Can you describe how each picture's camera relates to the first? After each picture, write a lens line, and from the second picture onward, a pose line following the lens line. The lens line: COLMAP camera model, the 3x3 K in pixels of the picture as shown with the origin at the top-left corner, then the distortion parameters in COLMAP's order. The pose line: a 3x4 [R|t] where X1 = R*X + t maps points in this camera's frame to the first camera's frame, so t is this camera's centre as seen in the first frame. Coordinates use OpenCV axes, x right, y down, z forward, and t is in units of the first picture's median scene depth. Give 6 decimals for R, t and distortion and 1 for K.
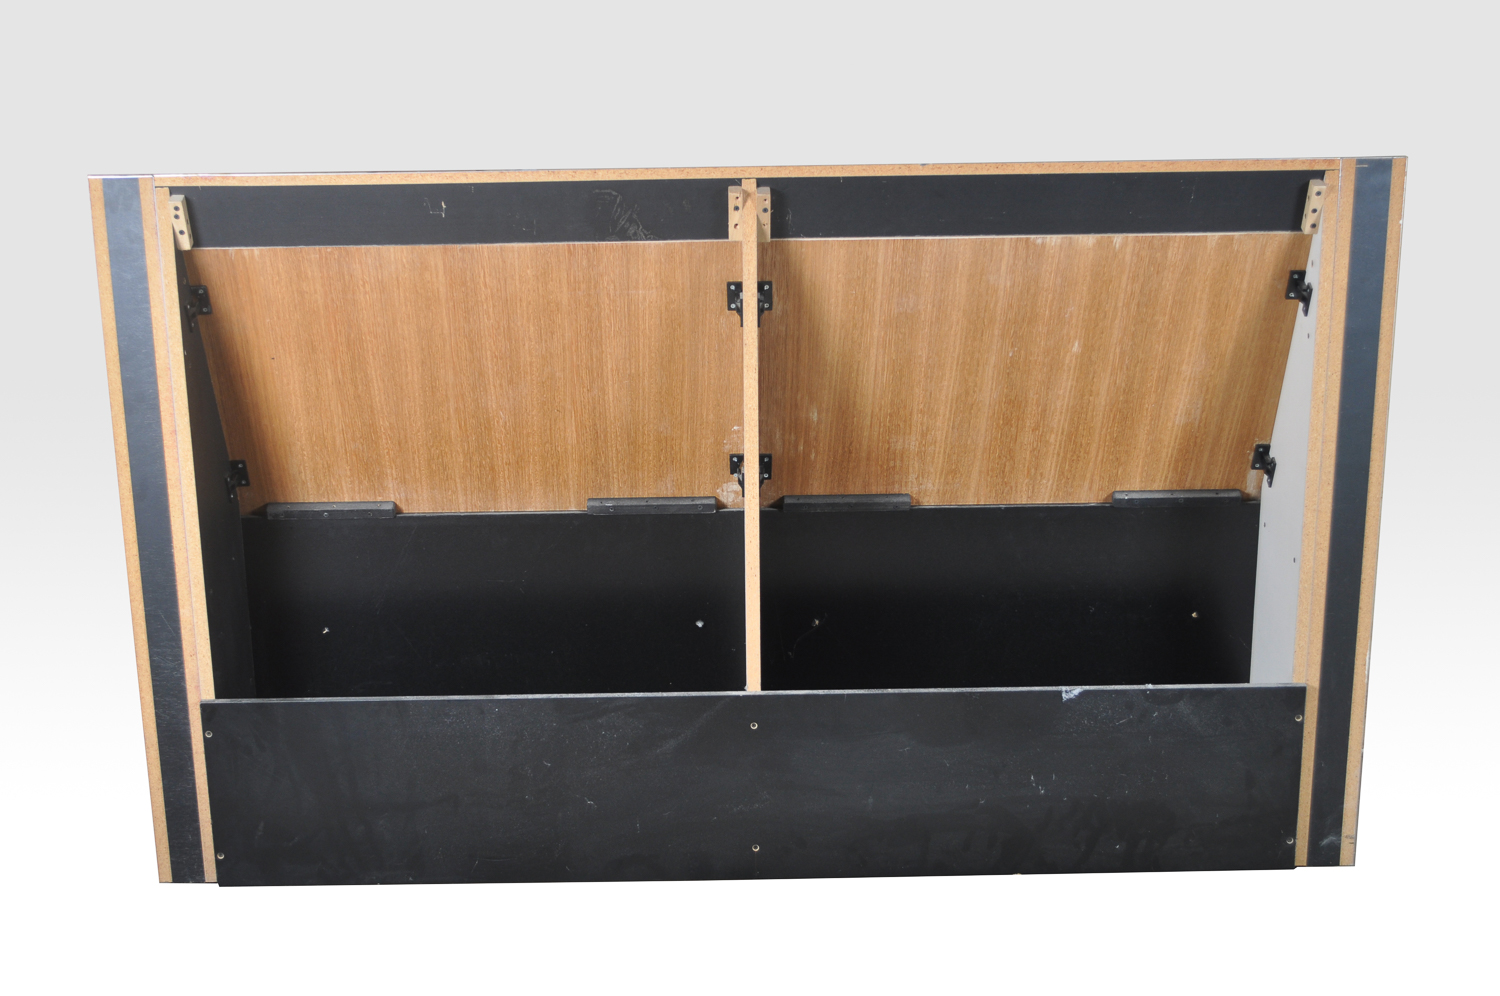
lens RADIAL K [[2103.4, 0, 749.1], [0, 2103.4, 499.1], [0, 0, 1]] dist [-0.008396, 0.000000]
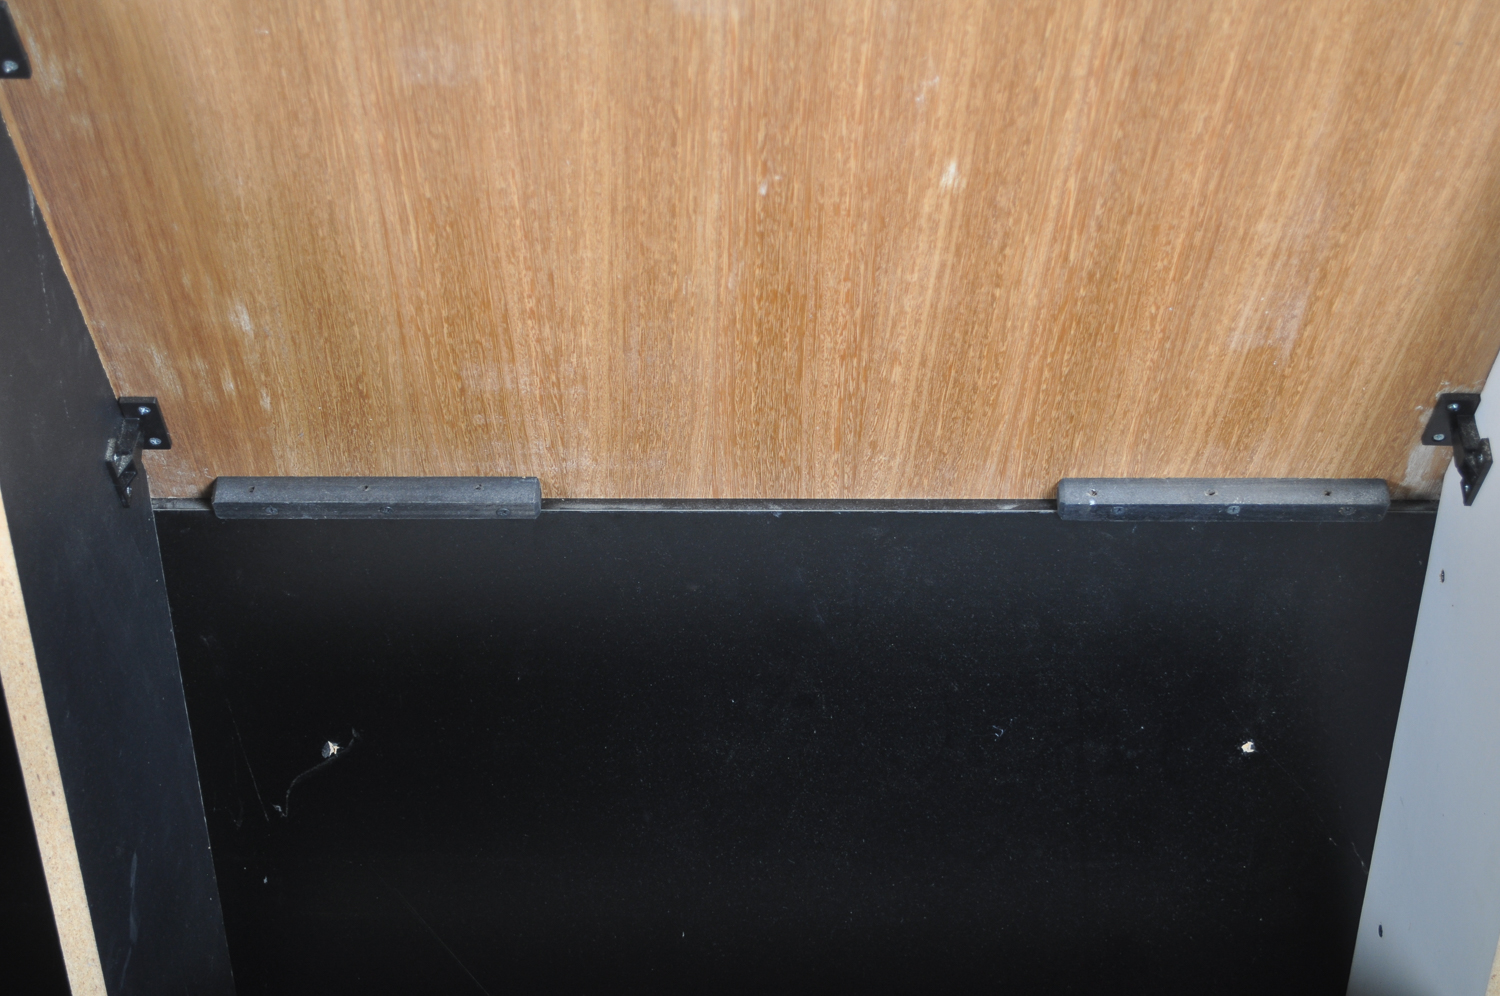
lens RADIAL K [[2347.5, 0, 751.7], [0, 2347.5, 498.4], [0, 0, 1]] dist [-0.026119, 0.000000]
pose [[0.999854, 0.014362, -0.009274, 0.125020], [-0.011117, 0.958291, 0.285578, -0.128635], [0.012989, -0.285433, 0.958311, 0.606068]]
